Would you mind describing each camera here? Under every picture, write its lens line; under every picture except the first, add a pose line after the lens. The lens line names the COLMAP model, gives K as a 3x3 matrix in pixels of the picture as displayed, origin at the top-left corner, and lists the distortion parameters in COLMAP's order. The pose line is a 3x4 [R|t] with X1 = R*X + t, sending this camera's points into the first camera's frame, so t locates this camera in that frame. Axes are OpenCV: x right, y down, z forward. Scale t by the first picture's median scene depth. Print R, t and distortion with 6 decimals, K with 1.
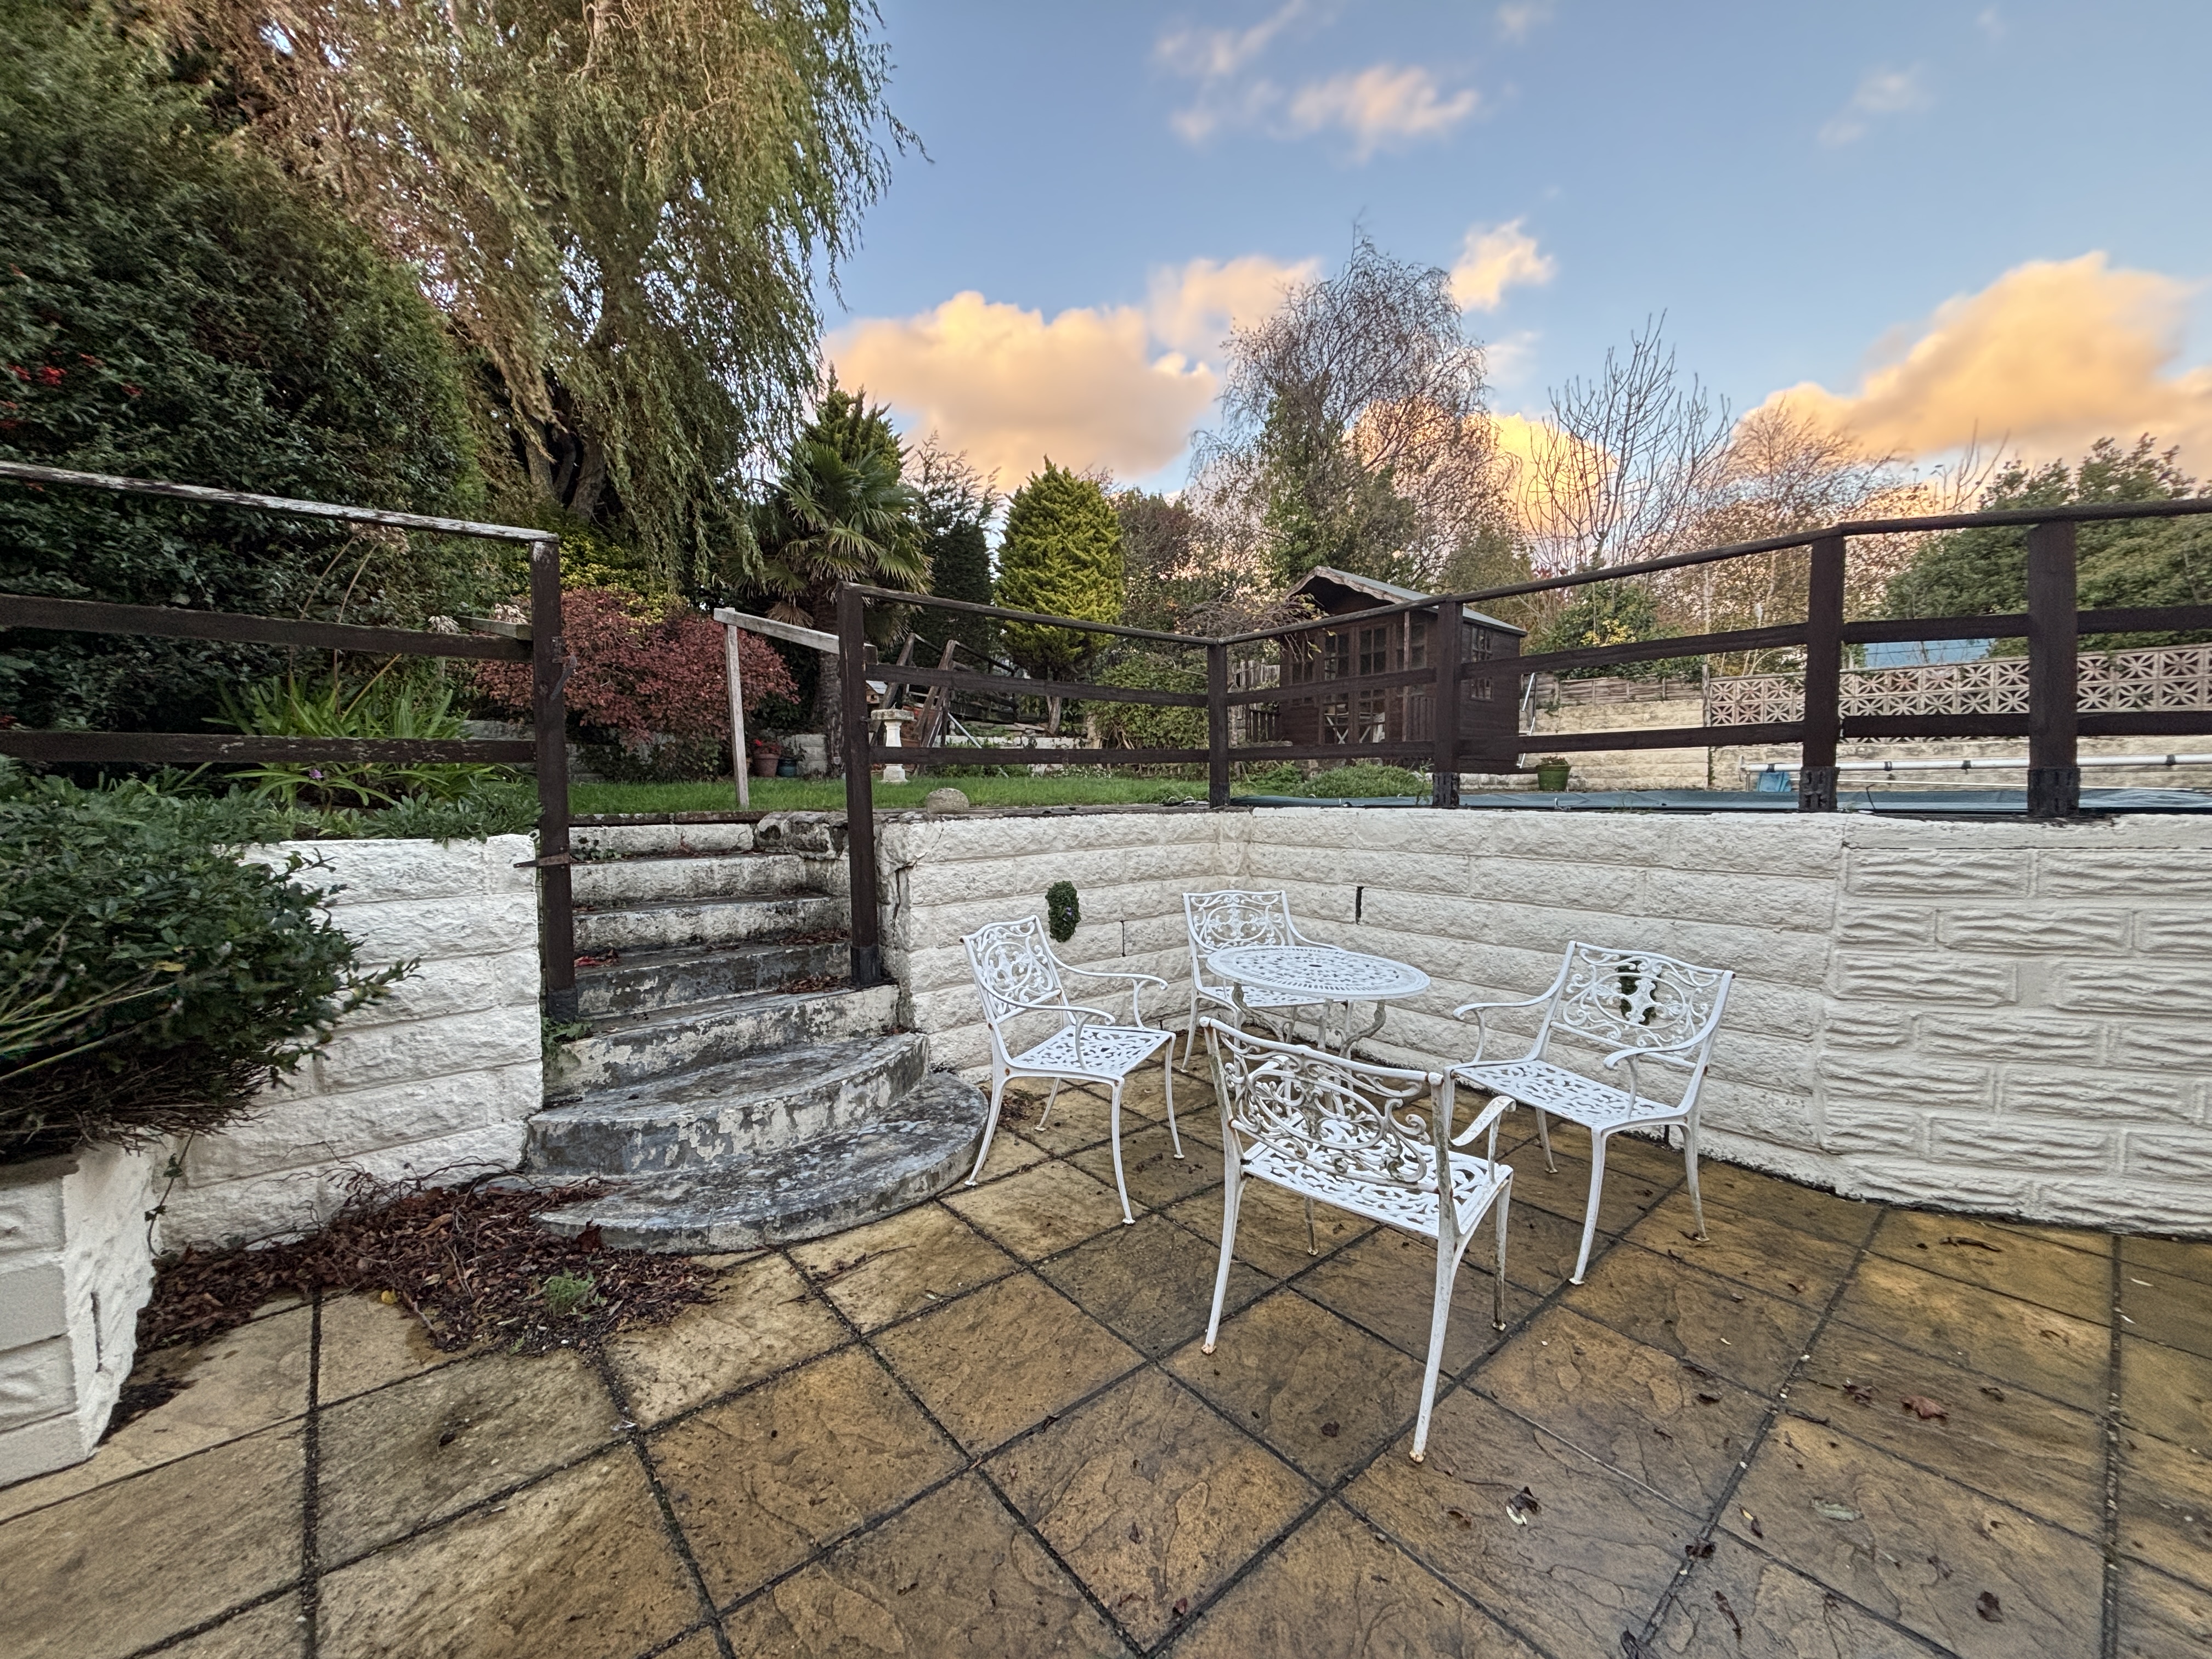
lens RADIAL K [[887.2, 0, 1096.2], [0, 887.2, 835.4], [0, 0, 1]] dist [0.000941, -0.001139]
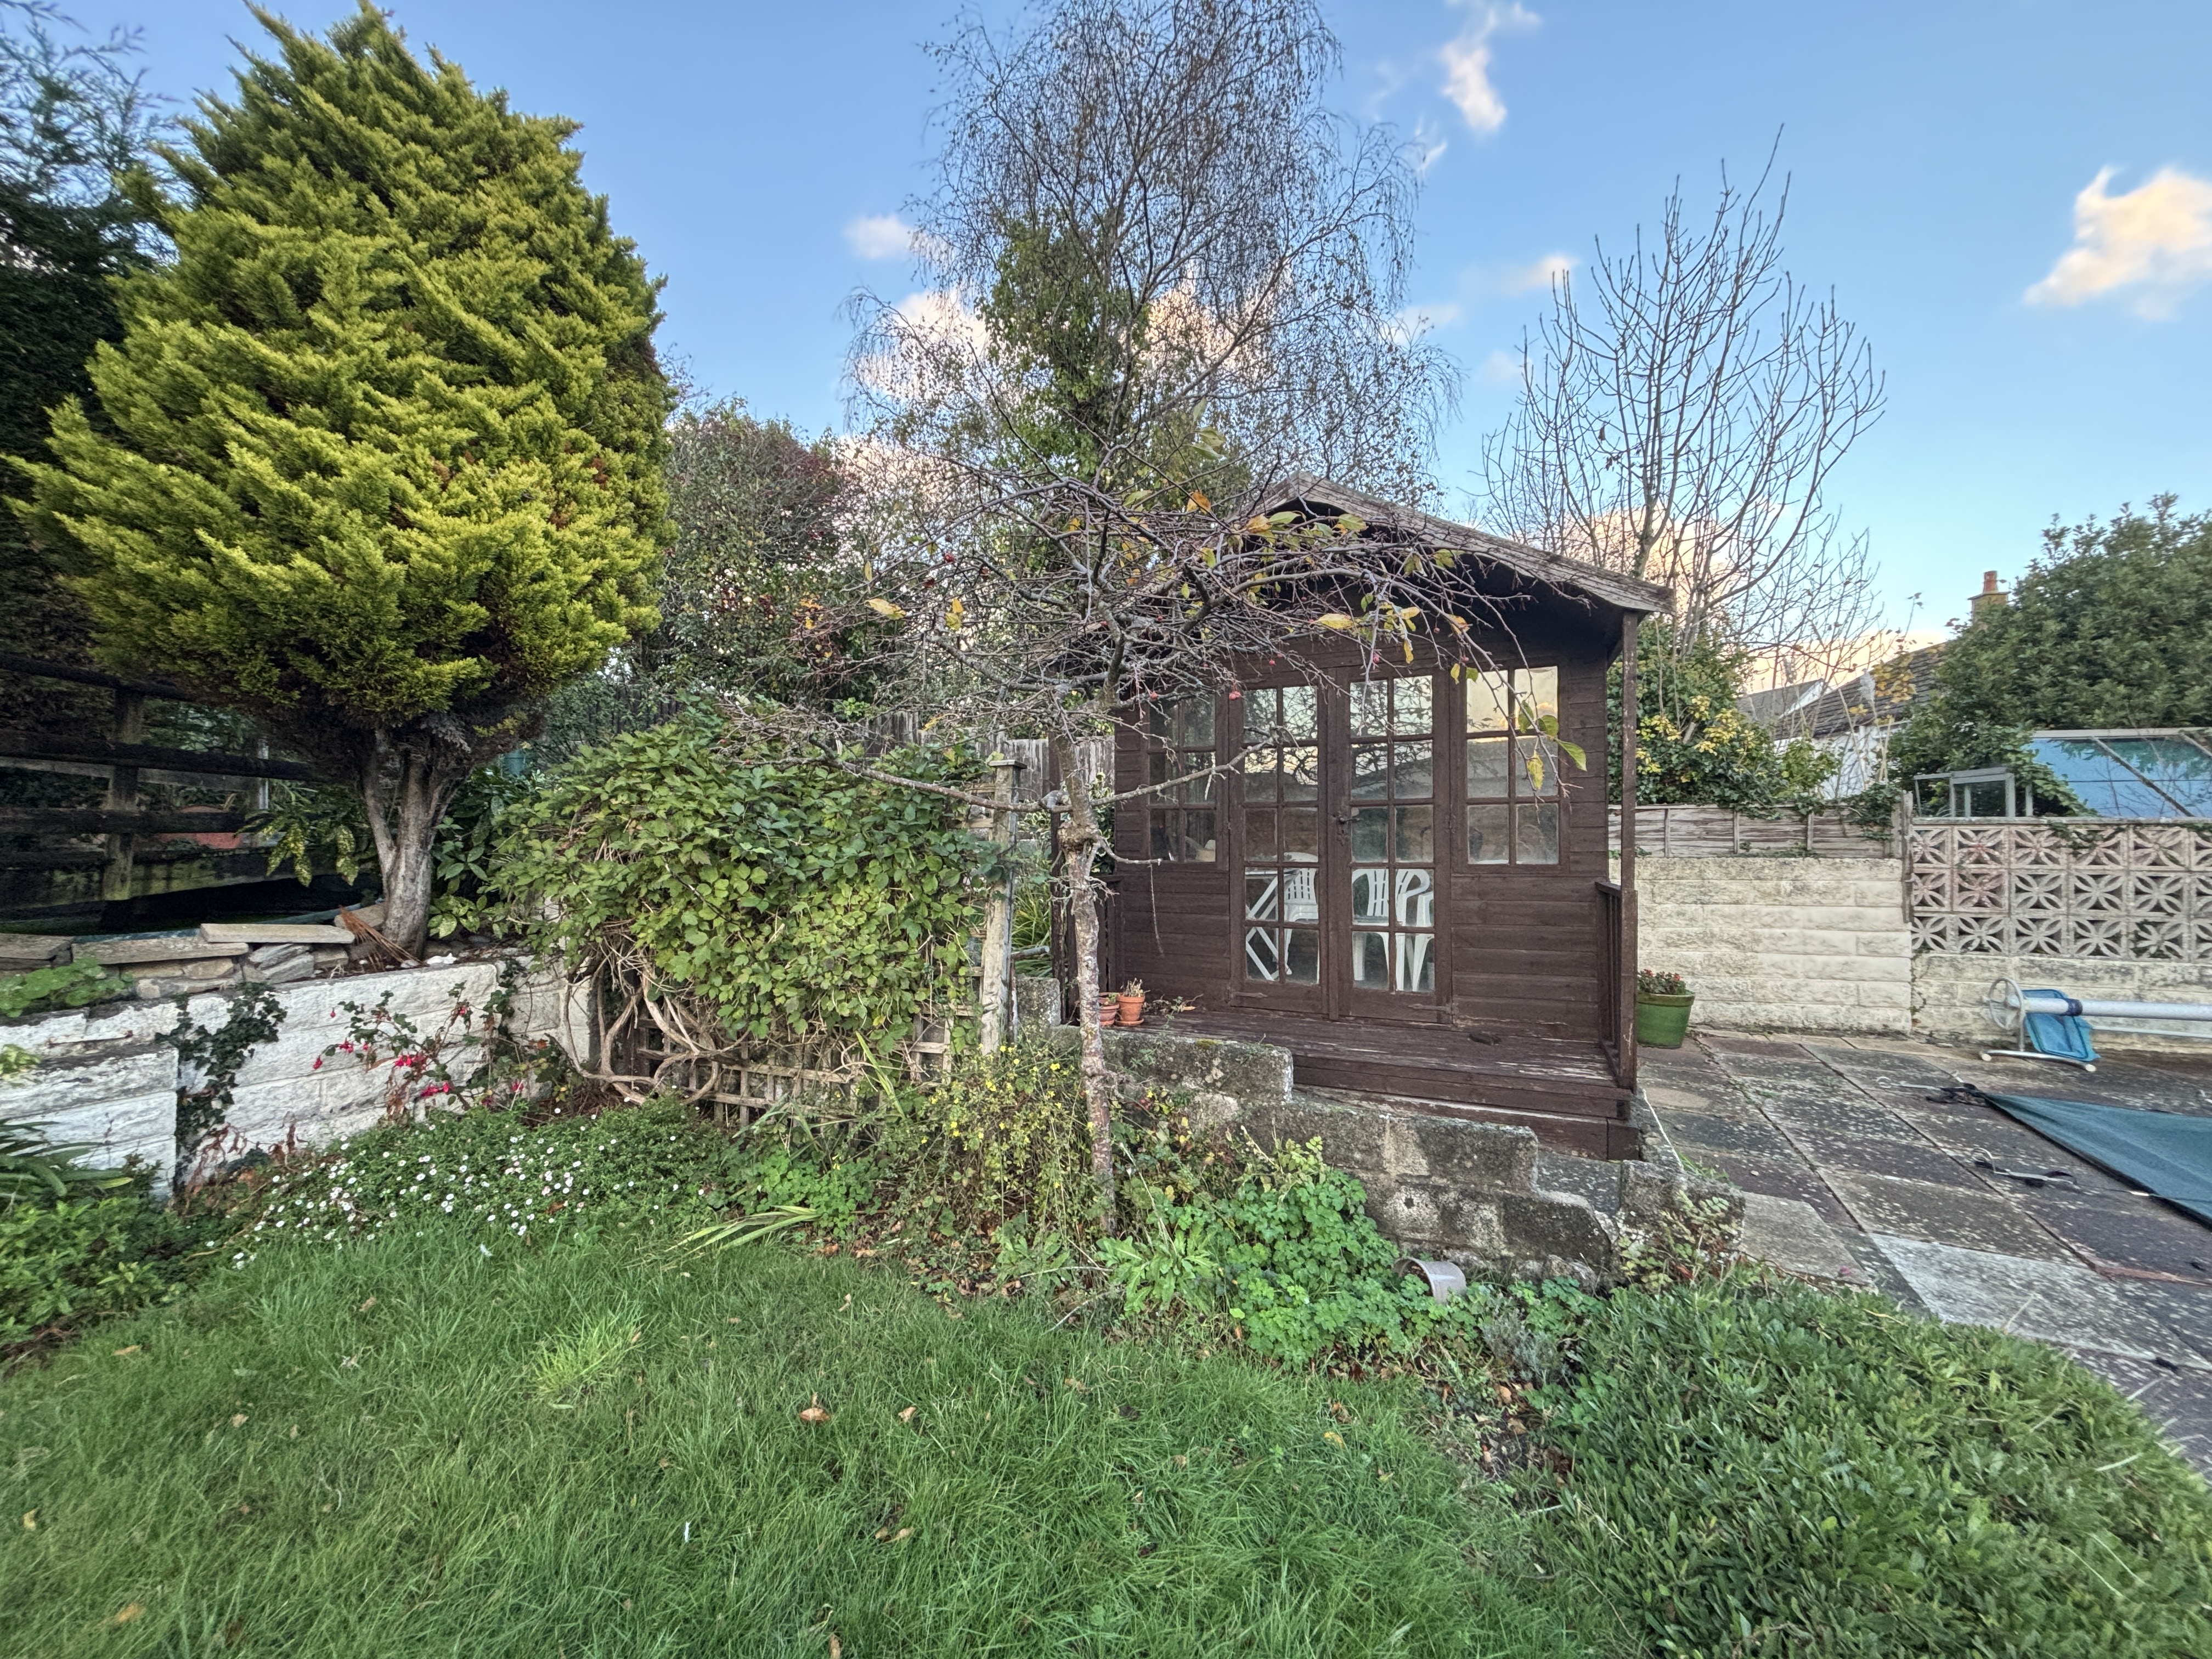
lens RADIAL K [[887.2, 0, 1110.9], [0, 887.2, 828.4], [0, 0, 1]] dist [0.000941, -0.001139]
pose [[0.910679, 0.008261, 0.413031, 0.048245], [0.022292, 0.997361, -0.069098, -0.138607], [-0.412512, 0.072133, 0.908092, 0.681303]]
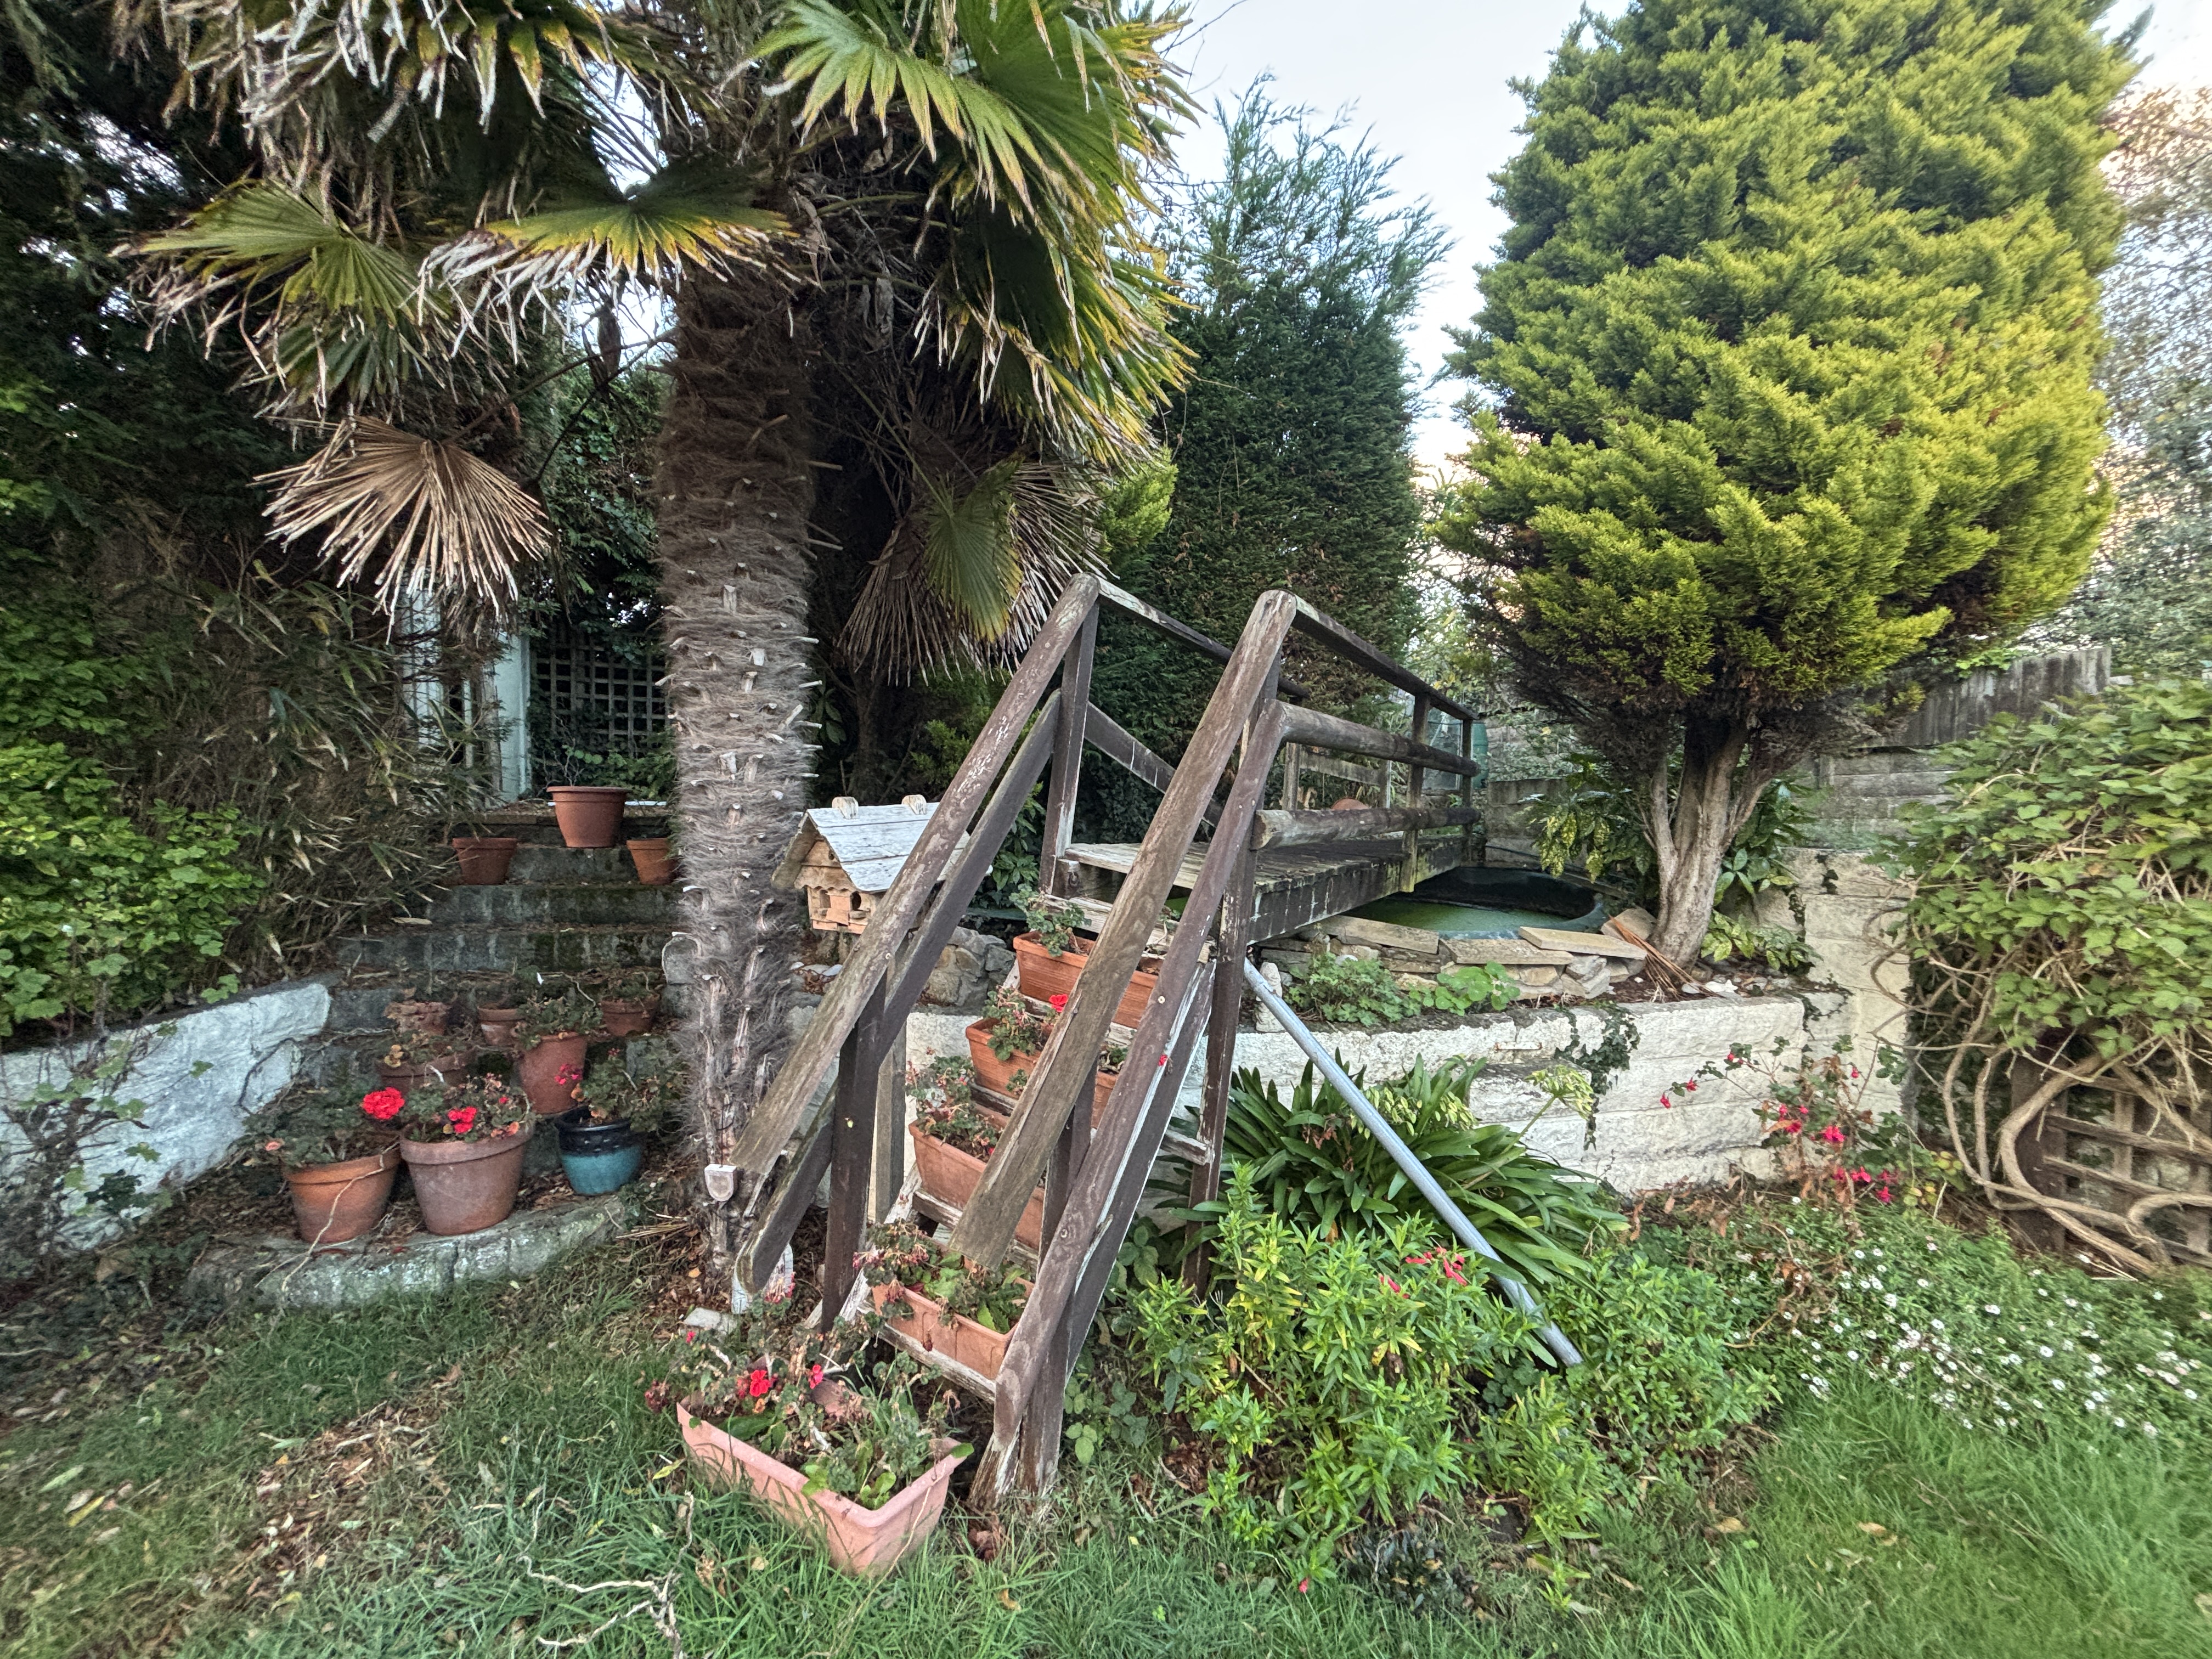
lens RADIAL K [[887.2, 0, 1085.4], [0, 887.2, 827.2], [0, 0, 1]] dist [0.000941, -0.001139]
pose [[0.923311, 0.027902, -0.383039, -0.117006], [-0.044317, 0.998435, -0.034096, -0.149594], [0.381489, 0.048457, 0.923103, 0.751194]]
